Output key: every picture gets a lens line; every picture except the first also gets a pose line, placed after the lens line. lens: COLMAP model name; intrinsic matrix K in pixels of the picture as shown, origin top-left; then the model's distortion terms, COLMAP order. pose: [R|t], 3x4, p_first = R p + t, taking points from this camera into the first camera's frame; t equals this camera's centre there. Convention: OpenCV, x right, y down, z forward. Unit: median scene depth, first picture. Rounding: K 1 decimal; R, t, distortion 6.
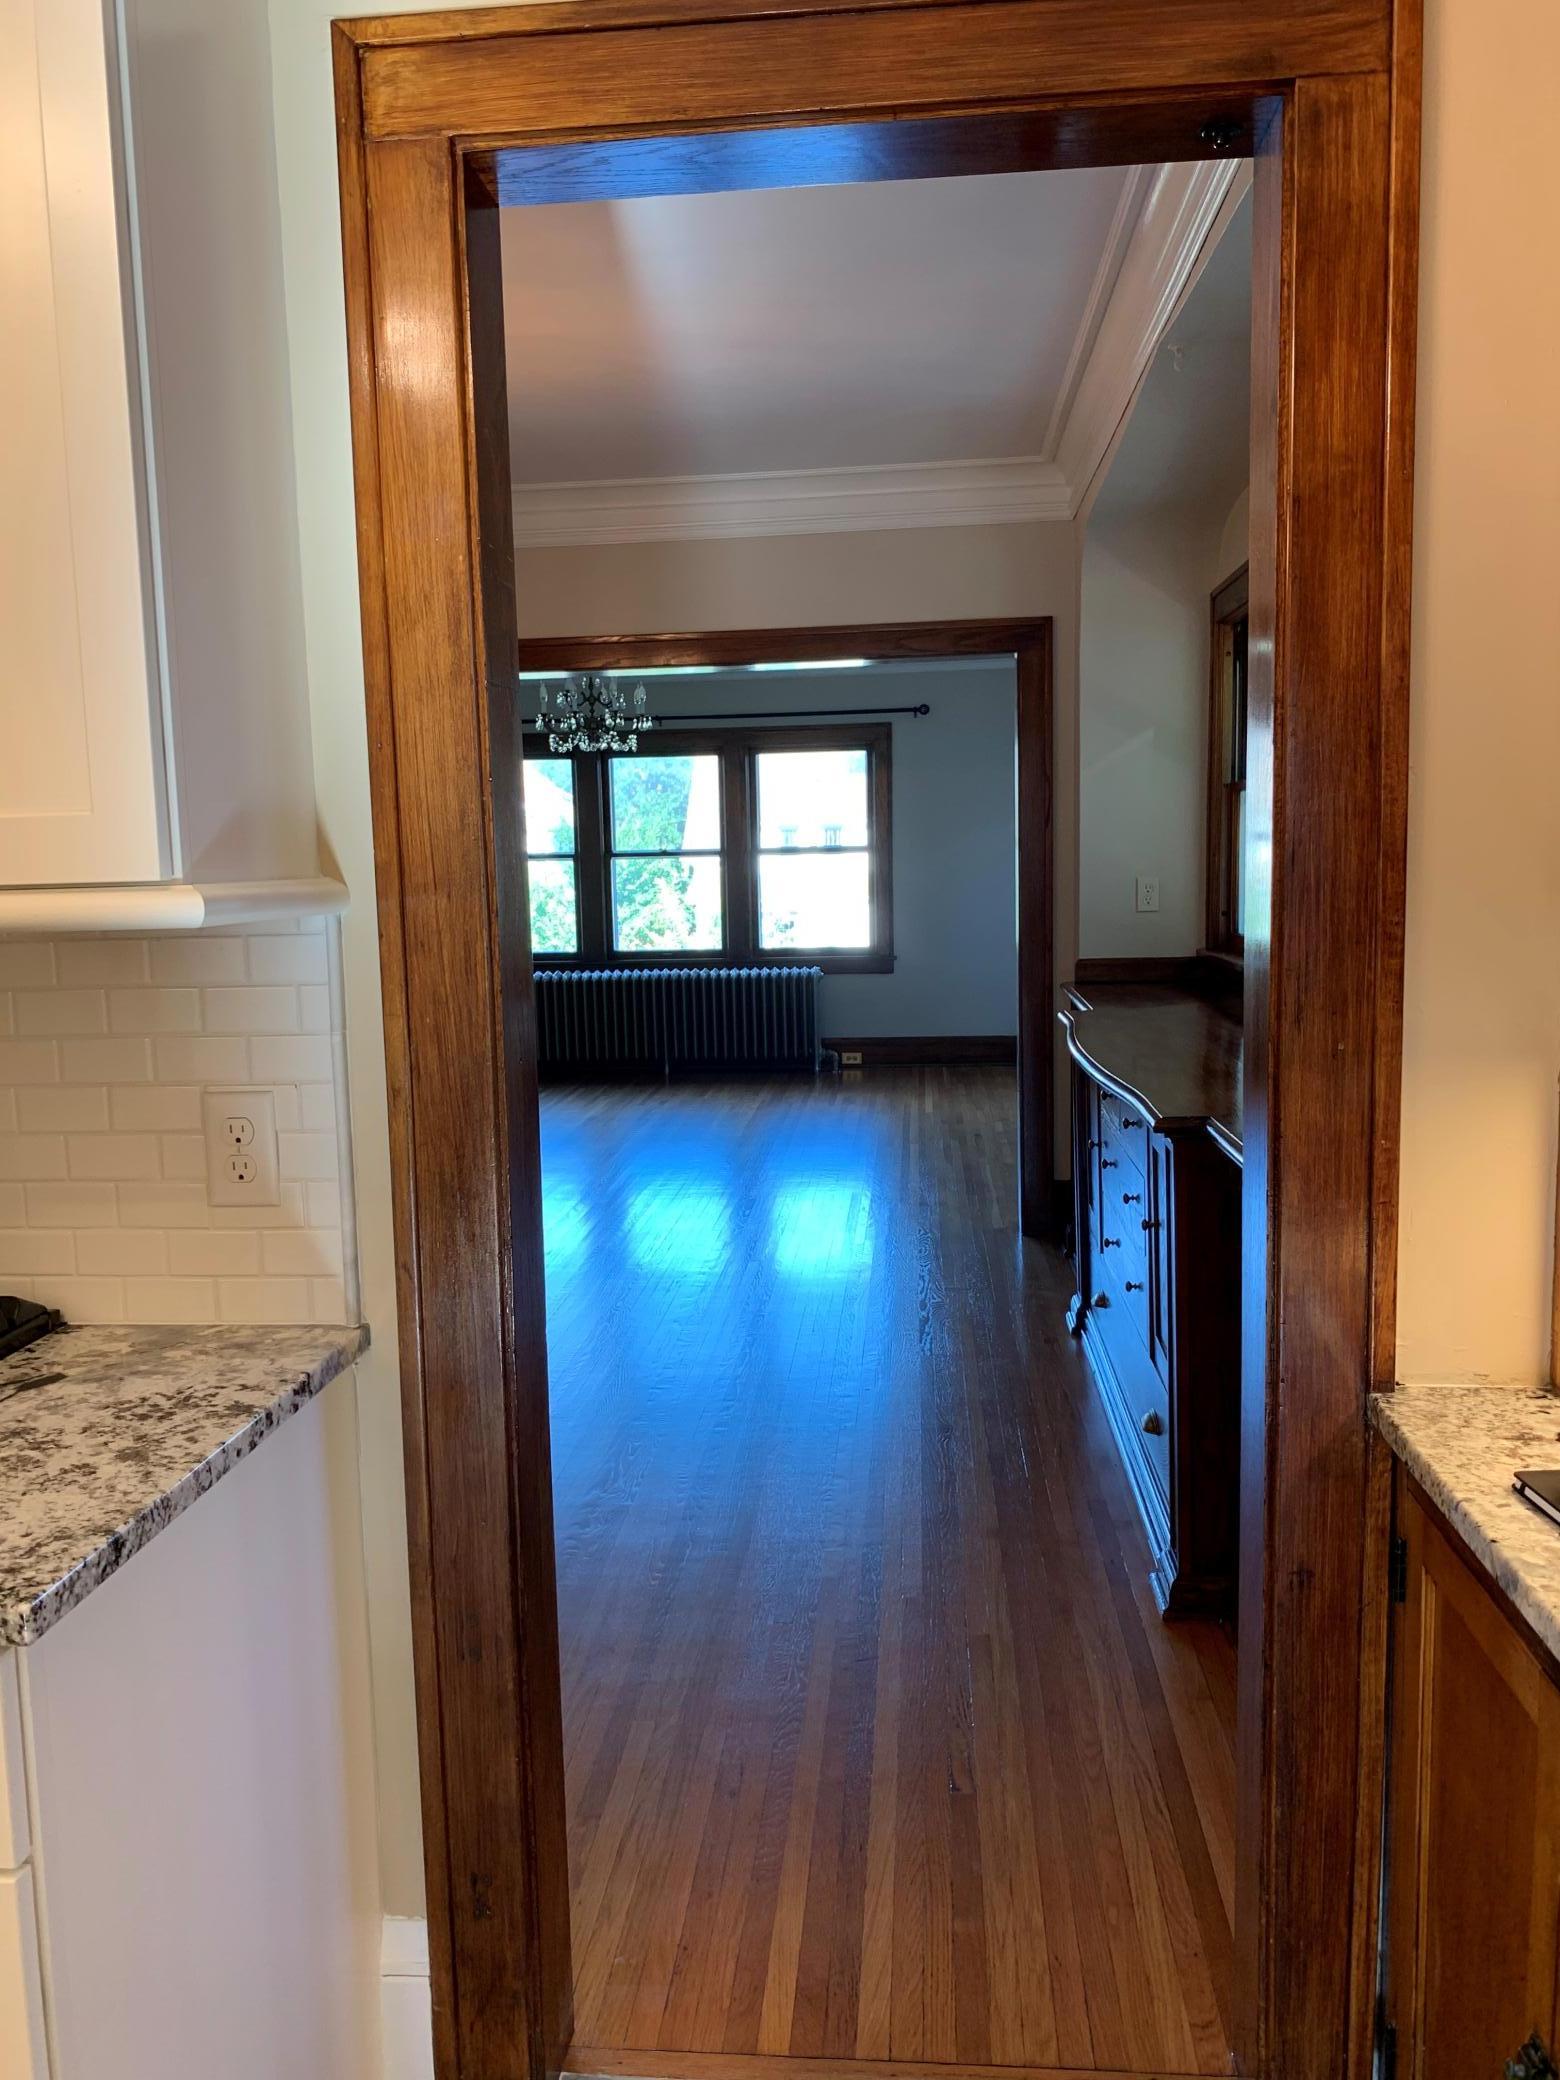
lens RADIAL K [[1550.1, 0, 728.6], [0, 1550.1, 1030.6], [0, 0, 1]] dist [0.030981, -0.040891]
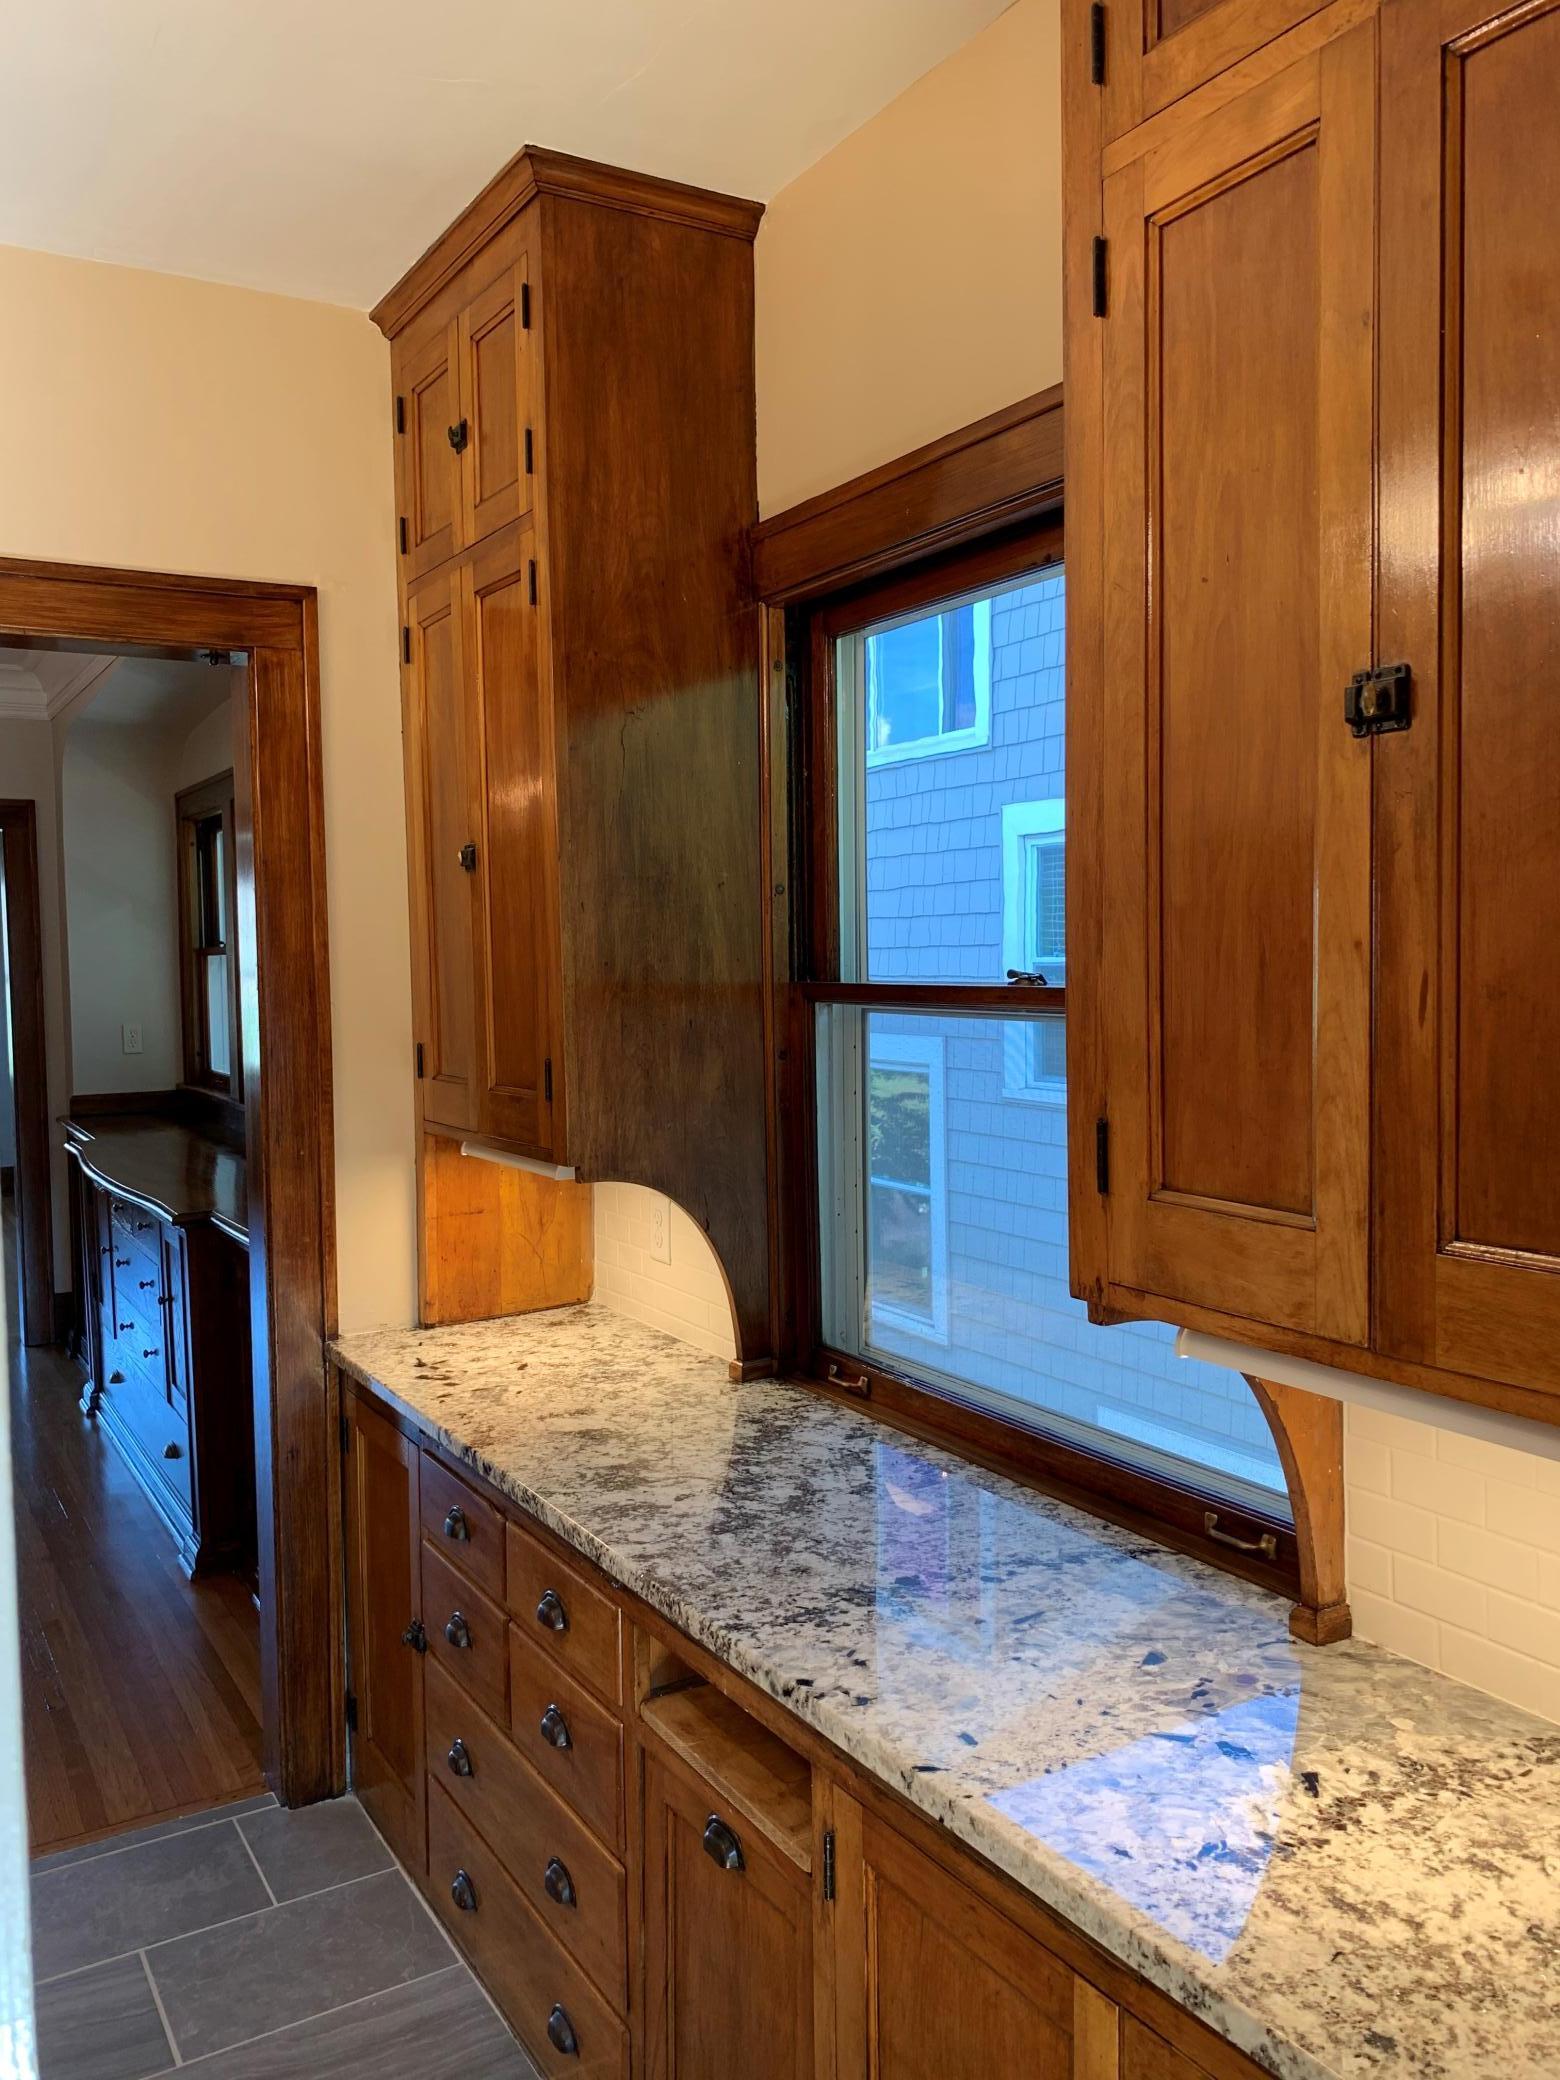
lens RADIAL K [[1550.1, 0, 782.9], [0, 1550.1, 1037.3], [0, 0, 1]] dist [0.030981, -0.040891]
pose [[0.775876, -0.017494, 0.630643, -0.304836], [0.062086, 0.996880, -0.048731, -0.001262], [-0.627823, 0.076963, 0.774542, -0.748468]]
